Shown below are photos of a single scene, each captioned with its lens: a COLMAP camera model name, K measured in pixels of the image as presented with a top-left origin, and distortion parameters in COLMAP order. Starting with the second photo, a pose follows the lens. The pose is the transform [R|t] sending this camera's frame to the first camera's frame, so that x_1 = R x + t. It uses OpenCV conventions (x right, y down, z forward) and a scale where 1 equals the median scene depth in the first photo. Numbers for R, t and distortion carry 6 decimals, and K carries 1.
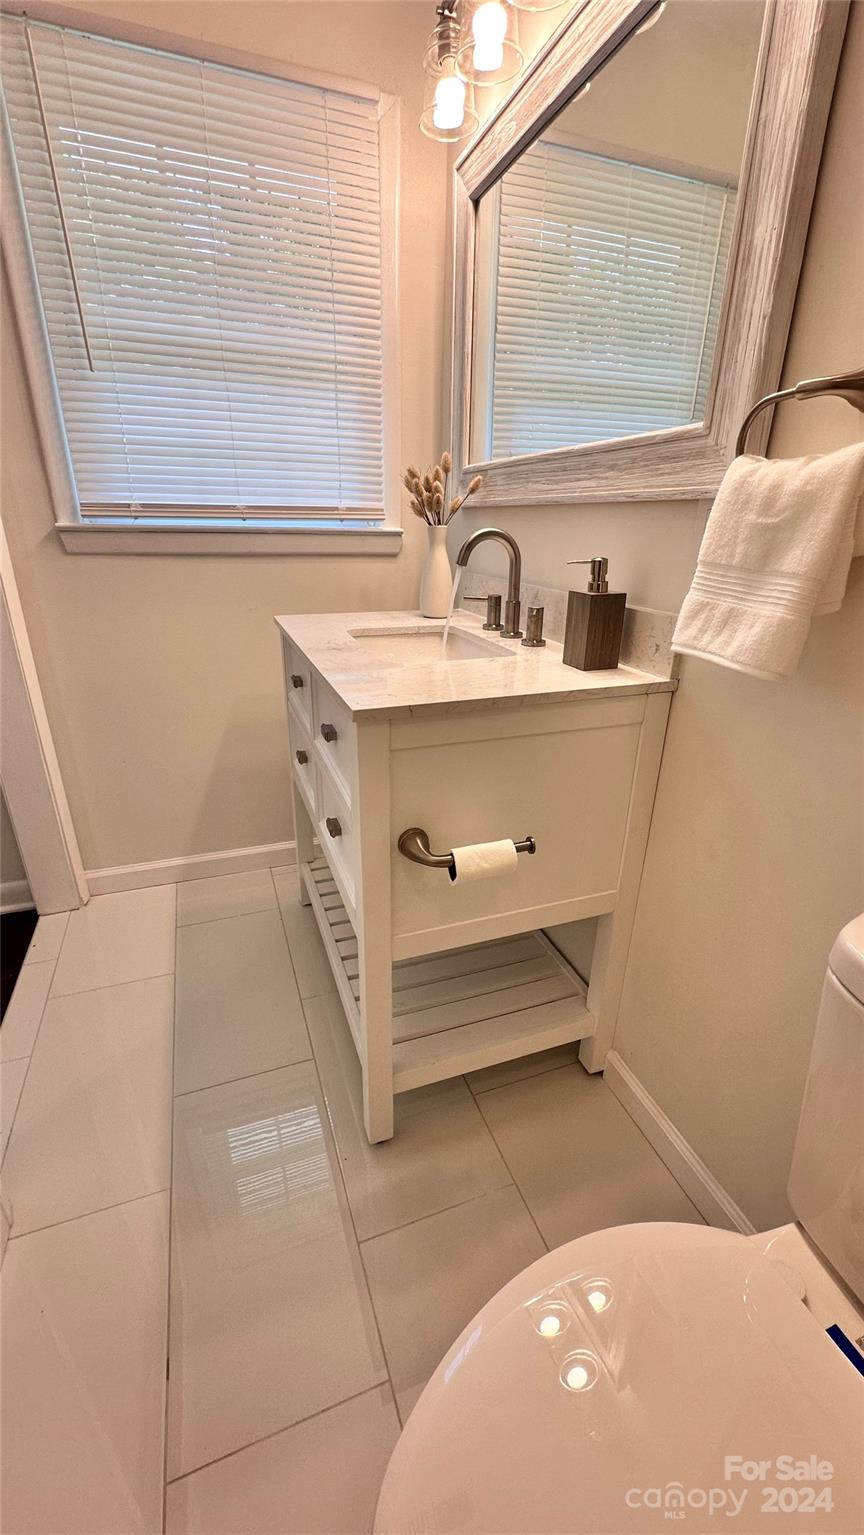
lens RADIAL K [[616.6, 0, 432.9], [0, 616.6, 766.8], [0, 0, 1]] dist [0.000204, 0.000015]
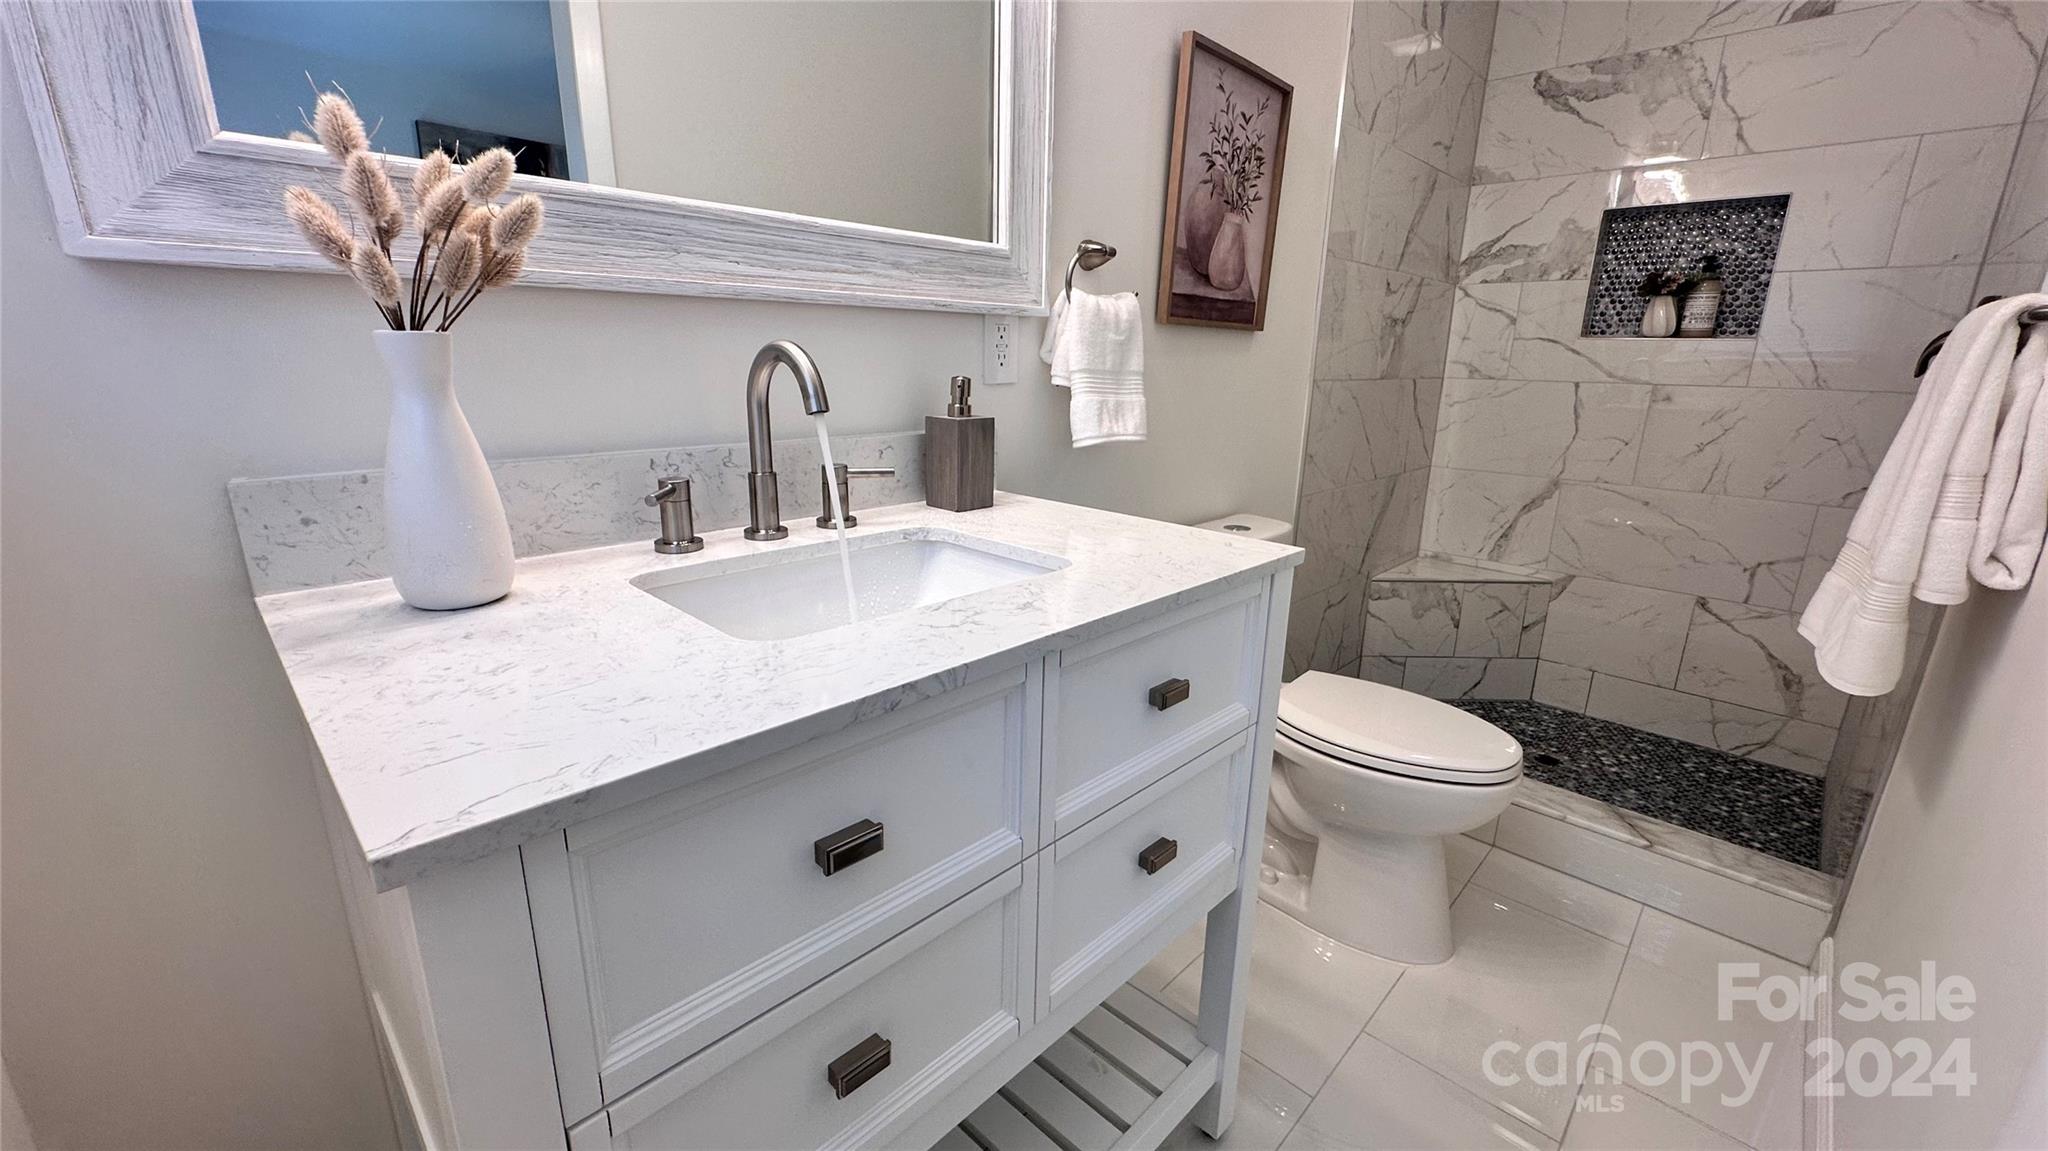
lens RADIAL K [[822.7, 0, 1023.6], [0, 822.7, 575.9], [0, 0, 1]] dist [0.000204, 0.000015]
pose [[-0.437215, -0.258869, 0.861295, -0.863537], [0.310575, 0.855305, 0.414724, -0.596088], [-0.844030, 0.448821, -0.293554, 1.509757]]
